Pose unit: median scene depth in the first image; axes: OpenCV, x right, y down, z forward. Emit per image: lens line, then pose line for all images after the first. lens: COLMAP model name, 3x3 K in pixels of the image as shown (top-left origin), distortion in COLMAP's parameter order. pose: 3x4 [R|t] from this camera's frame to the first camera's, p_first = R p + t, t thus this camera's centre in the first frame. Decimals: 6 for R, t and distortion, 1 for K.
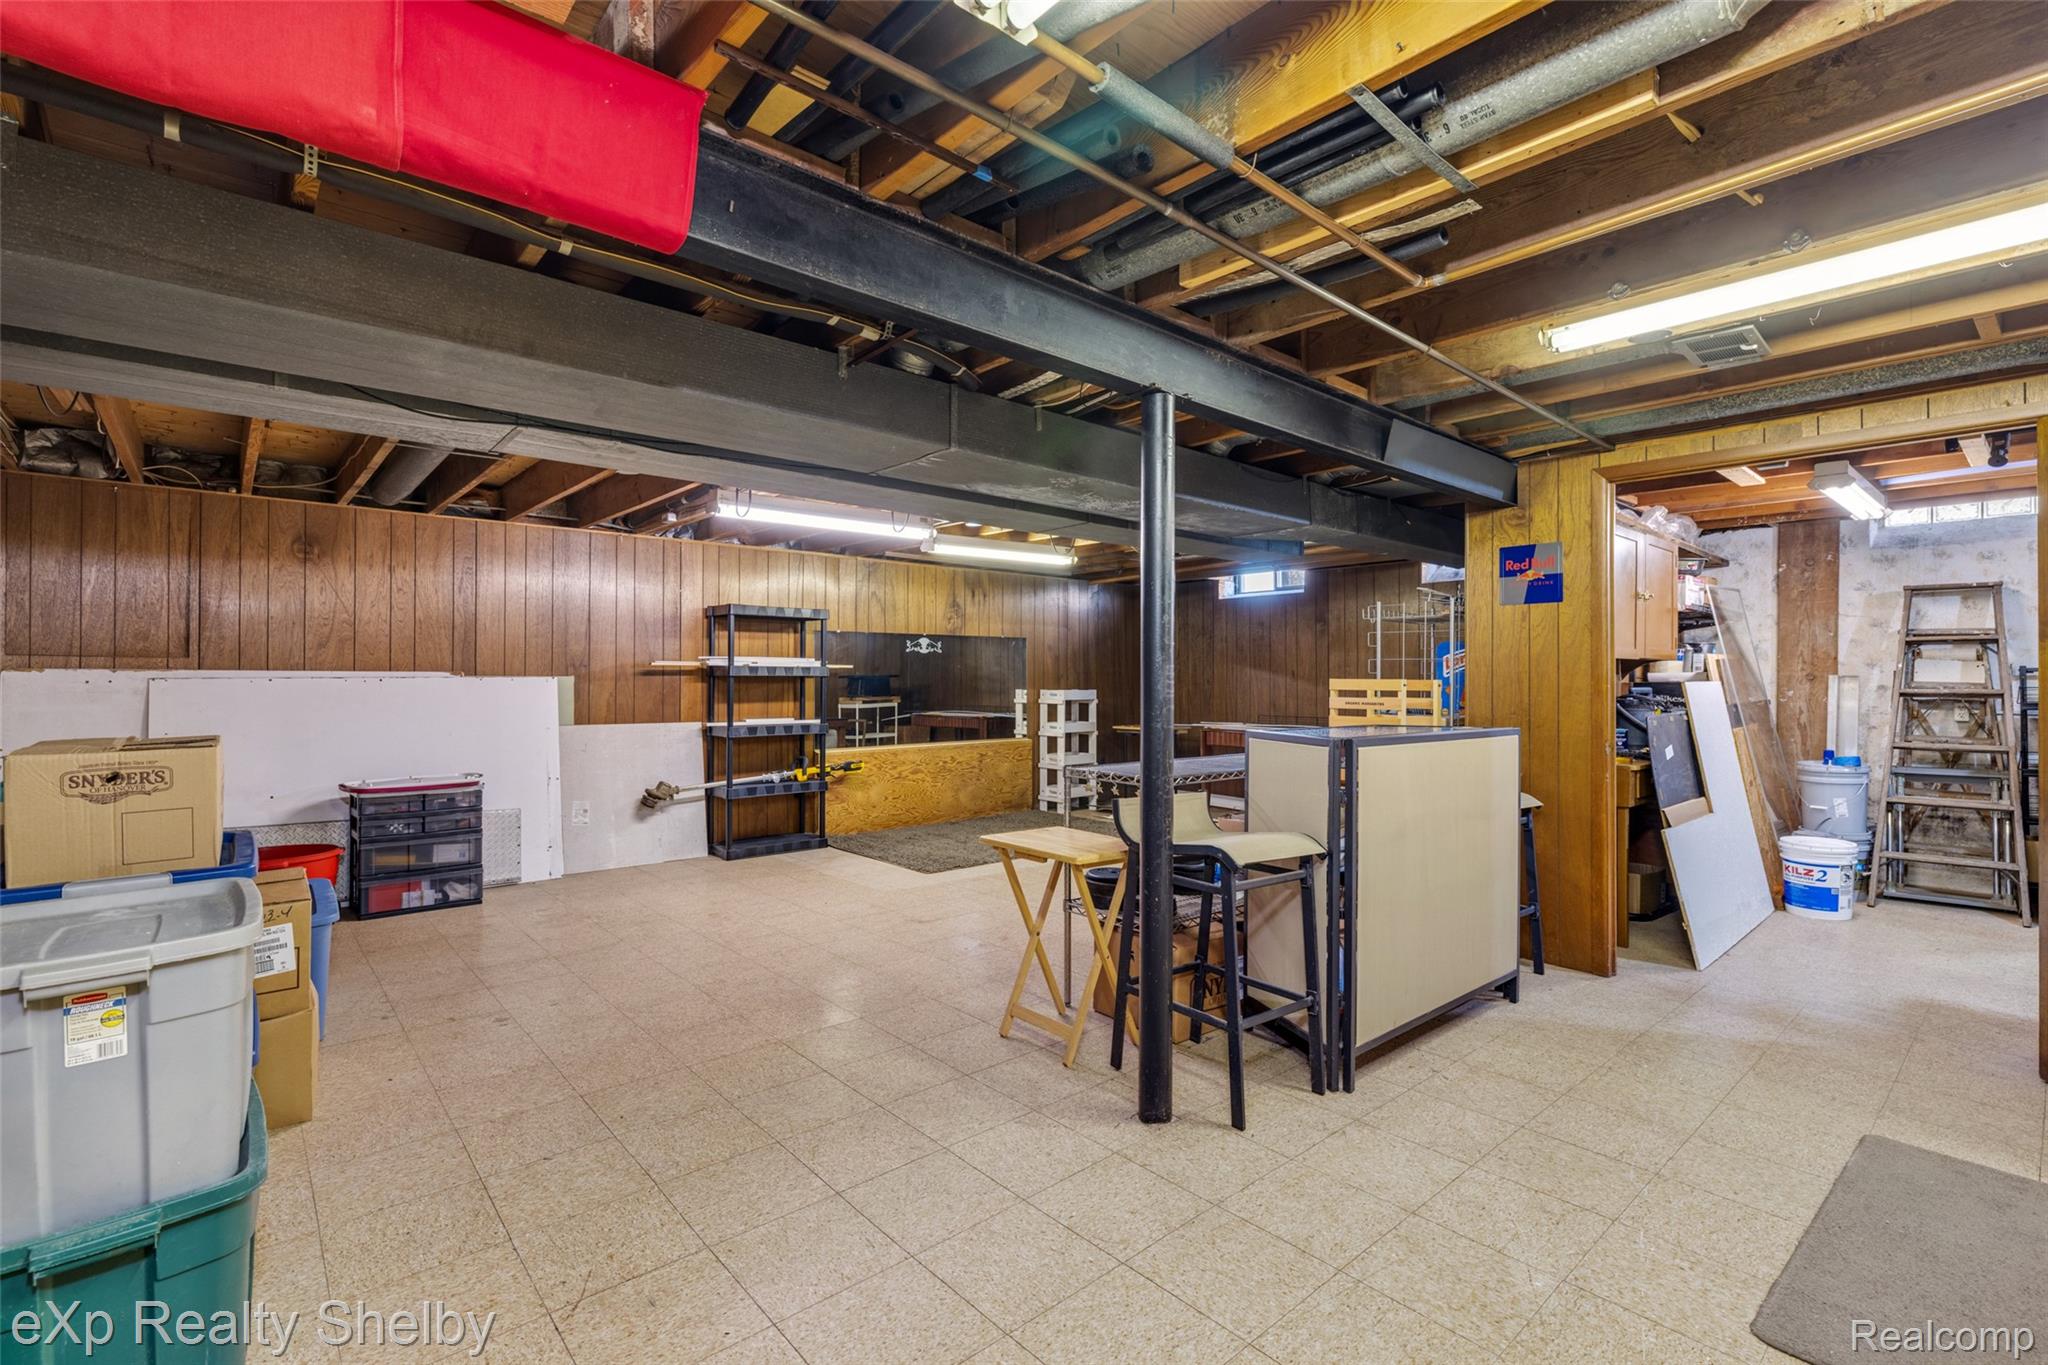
lens RADIAL K [[915.4, 0, 1024.3], [0, 915.4, 680.1], [0, 0, 1]] dist [-0.004090, 0.000292]
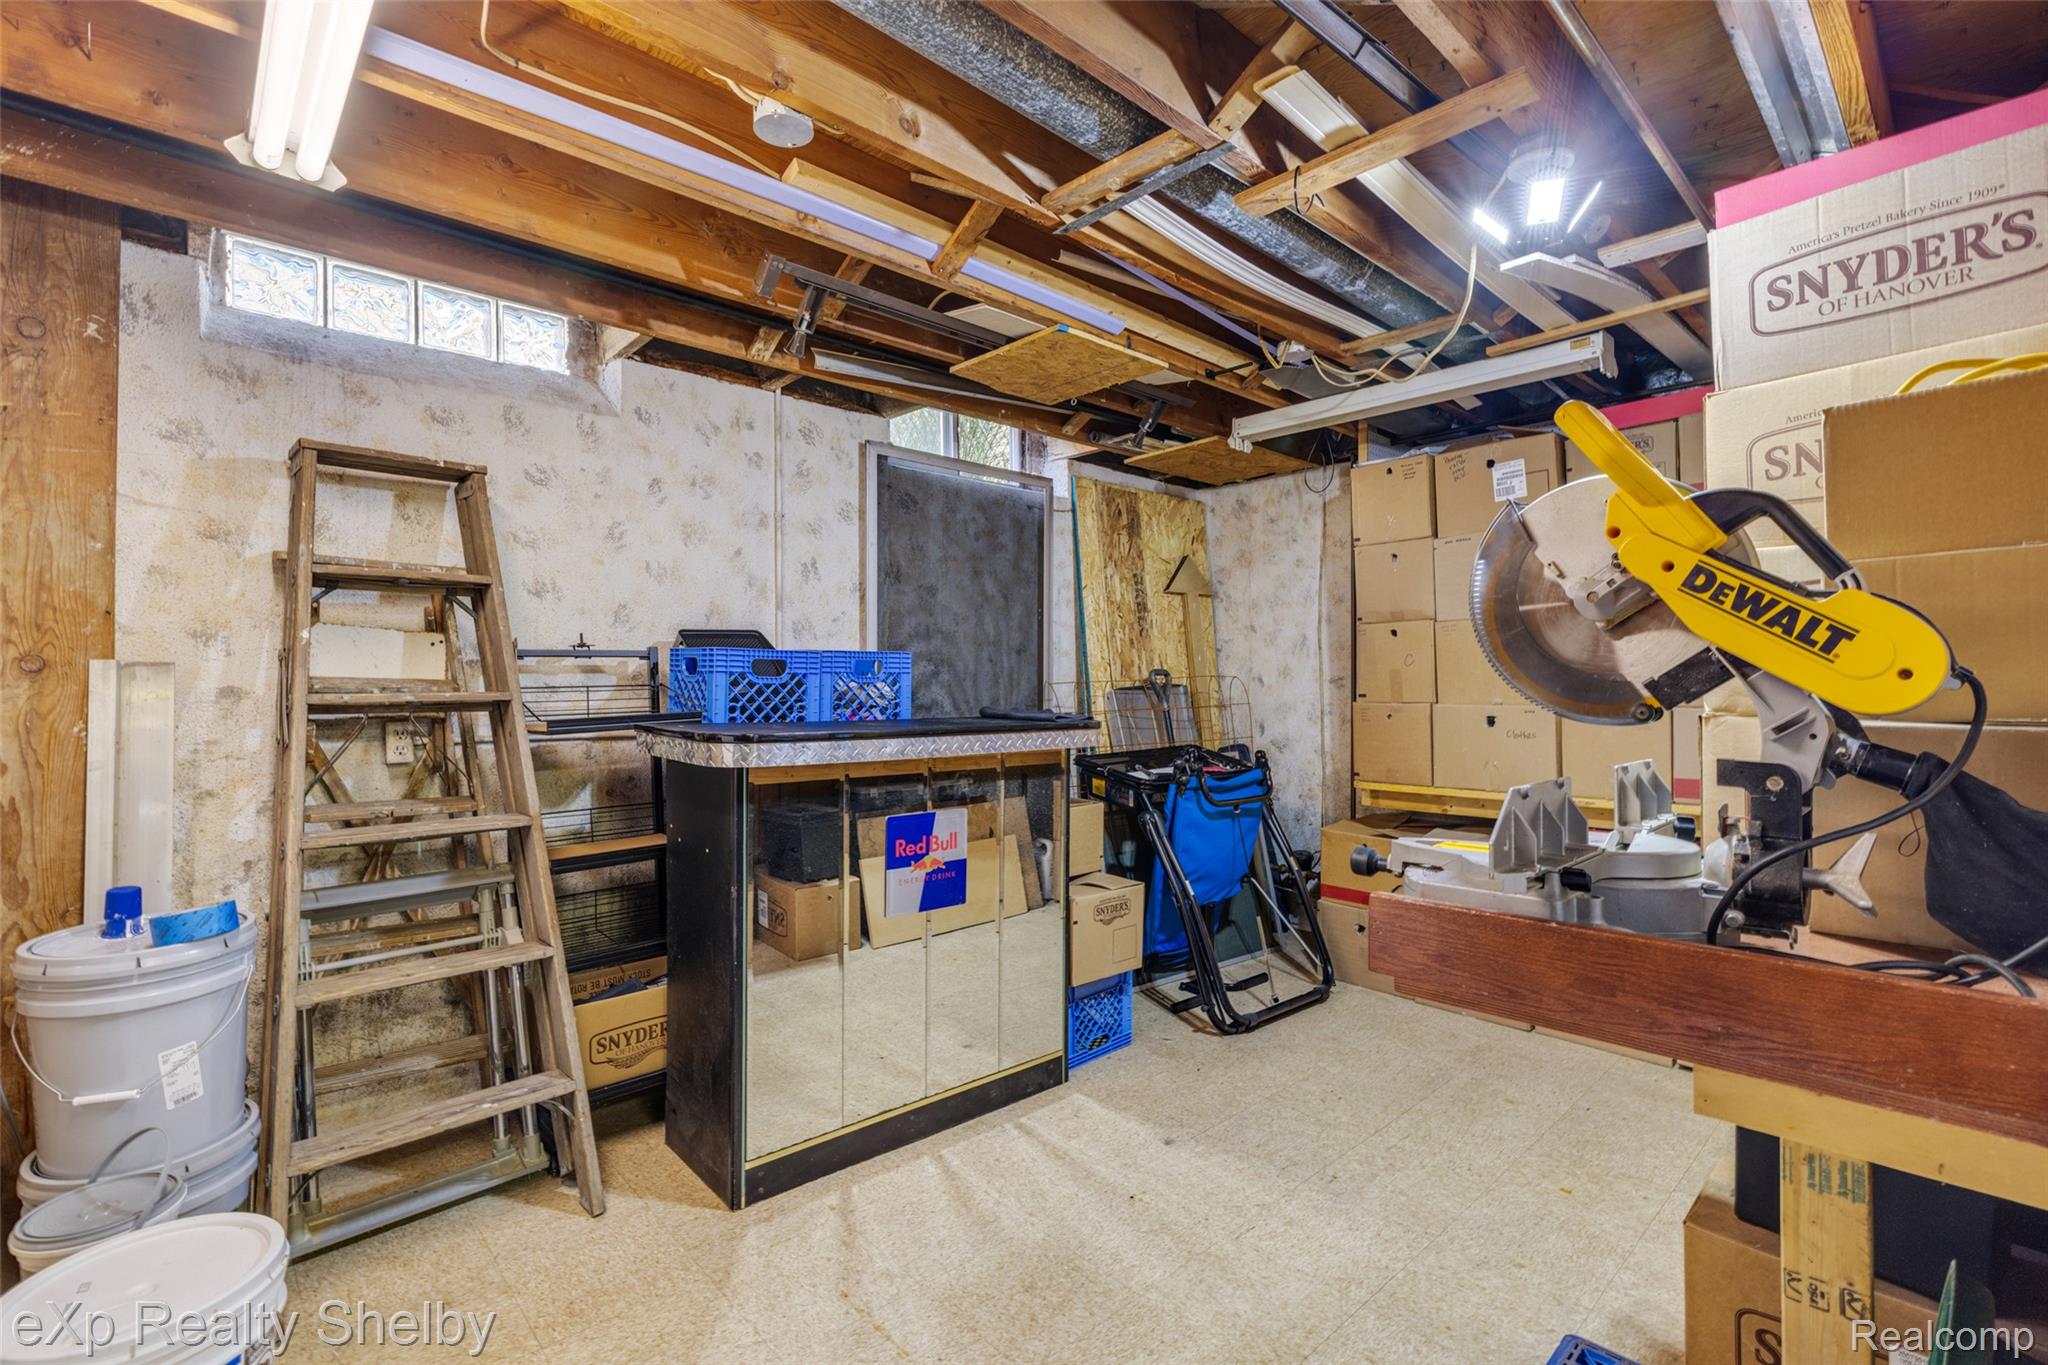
lens RADIAL K [[915.4, 0, 1024.3], [0, 915.4, 680.1], [0, 0, 1]] dist [-0.004090, 0.000292]
pose [[-0.025168, 0.001747, 0.999682, 0.553116], [0.004862, 0.999987, -0.001625, 0.005346], [-0.999671, 0.004820, -0.025176, 0.689667]]
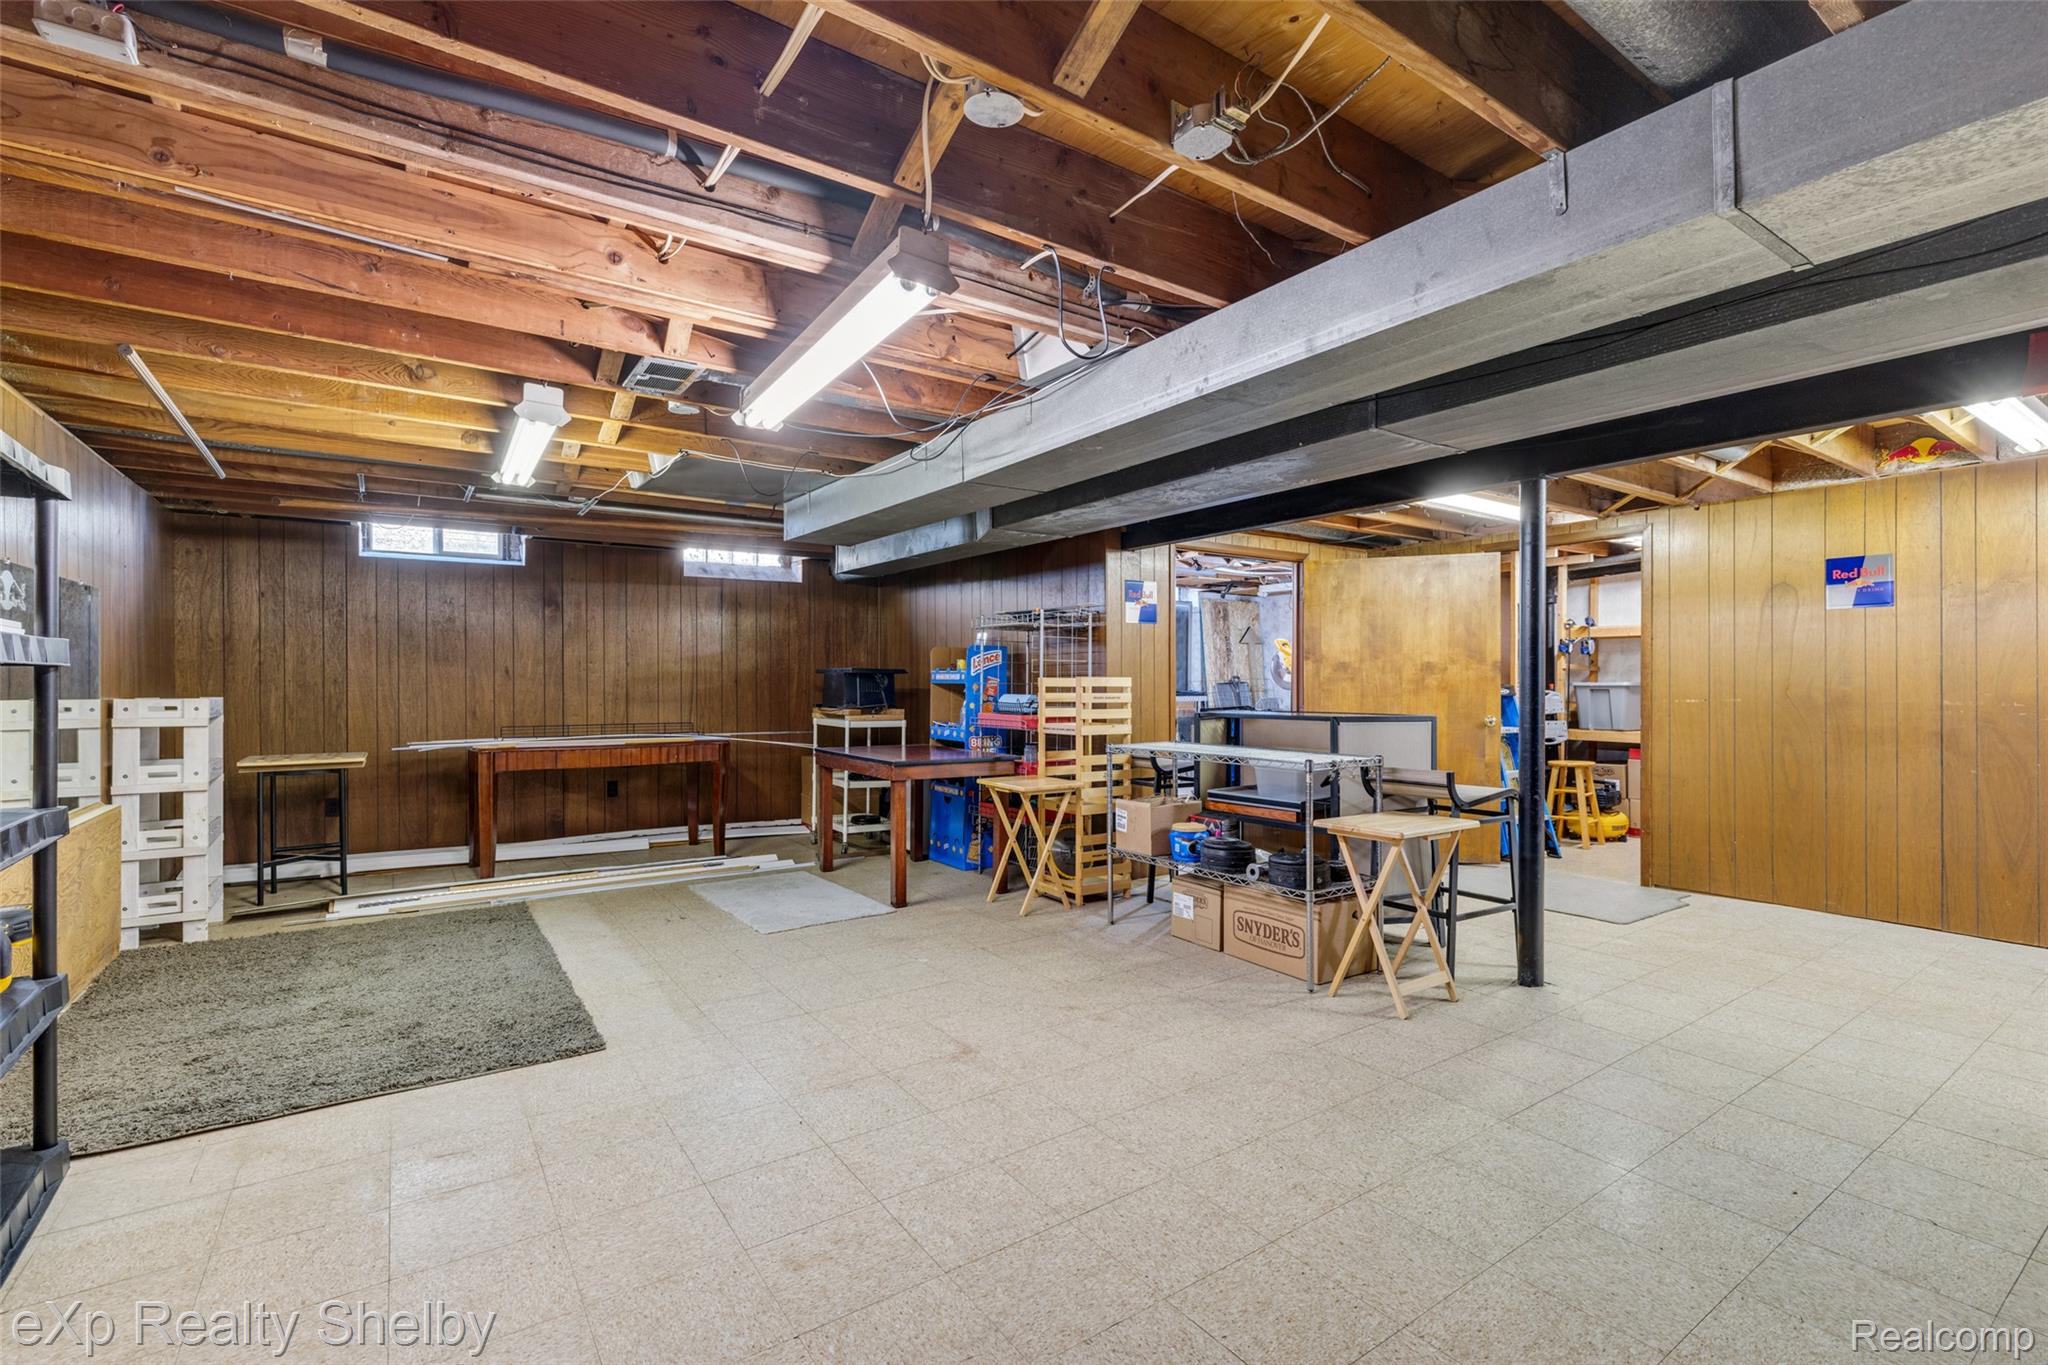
lens RADIAL K [[915.4, 0, 1024.3], [0, 915.4, 680.1], [0, 0, 1]] dist [-0.004090, 0.000292]
pose [[0.118526, -0.001601, 0.992950, -0.651227], [0.001617, 0.999998, 0.001419, 0.000907], [-0.992950, 0.001437, 0.118528, 0.768829]]
